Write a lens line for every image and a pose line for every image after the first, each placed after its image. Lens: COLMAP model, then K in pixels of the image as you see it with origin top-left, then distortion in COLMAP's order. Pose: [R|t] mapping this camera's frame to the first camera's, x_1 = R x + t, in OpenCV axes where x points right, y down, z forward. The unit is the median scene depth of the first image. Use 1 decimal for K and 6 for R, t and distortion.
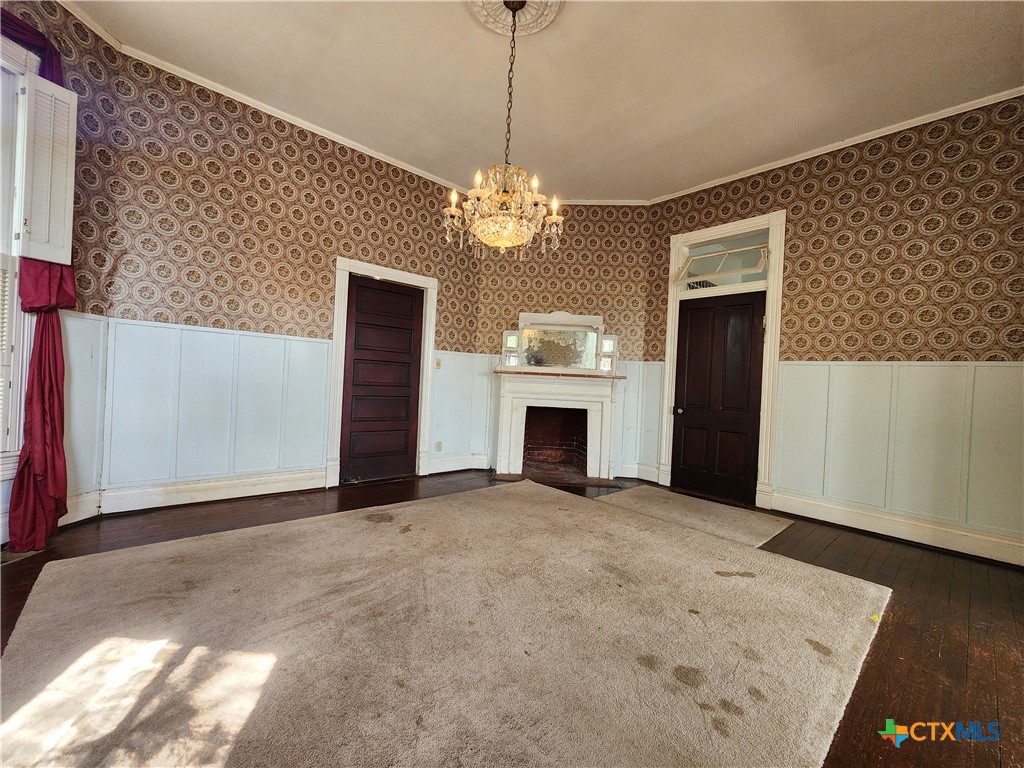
lens RADIAL K [[421.0, 0, 503.4], [0, 421.0, 384.5], [0, 0, 1]] dist [0.002195, 0.001170]
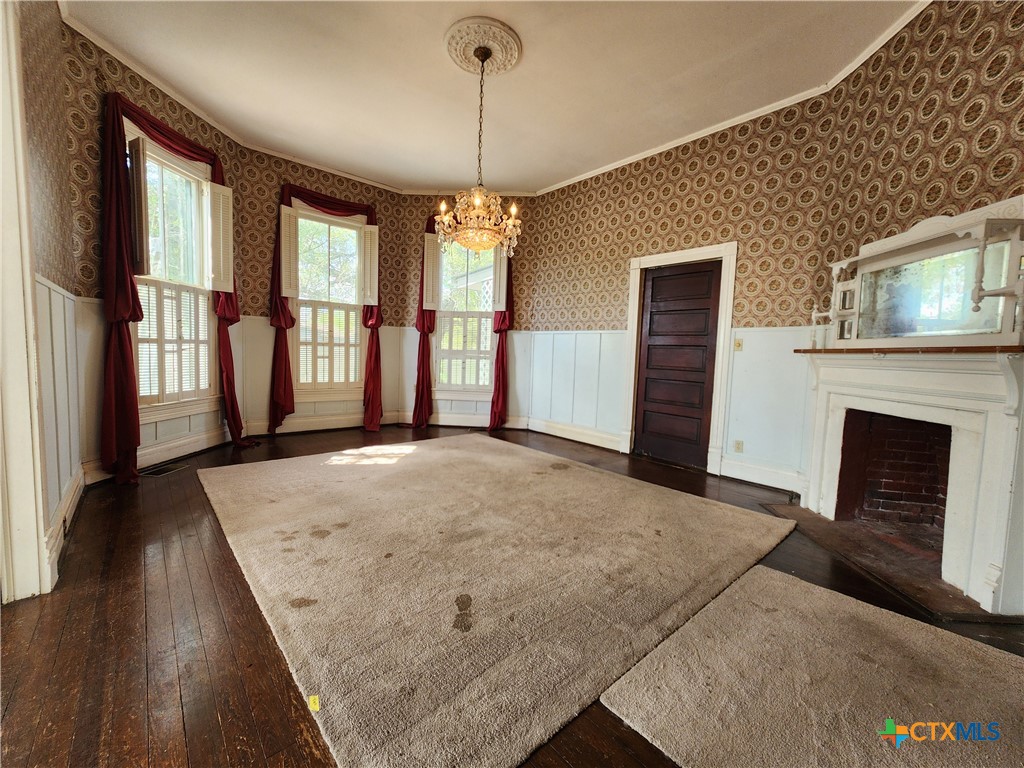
lens RADIAL K [[421.0, 0, 510.8], [0, 421.0, 383.6], [0, 0, 1]] dist [0.002195, 0.001170]
pose [[-0.001156, 0.026602, -0.999645, 0.797241], [-0.045451, 0.998612, 0.026627, 0.029479], [0.998966, 0.045466, 0.000055, 0.678636]]
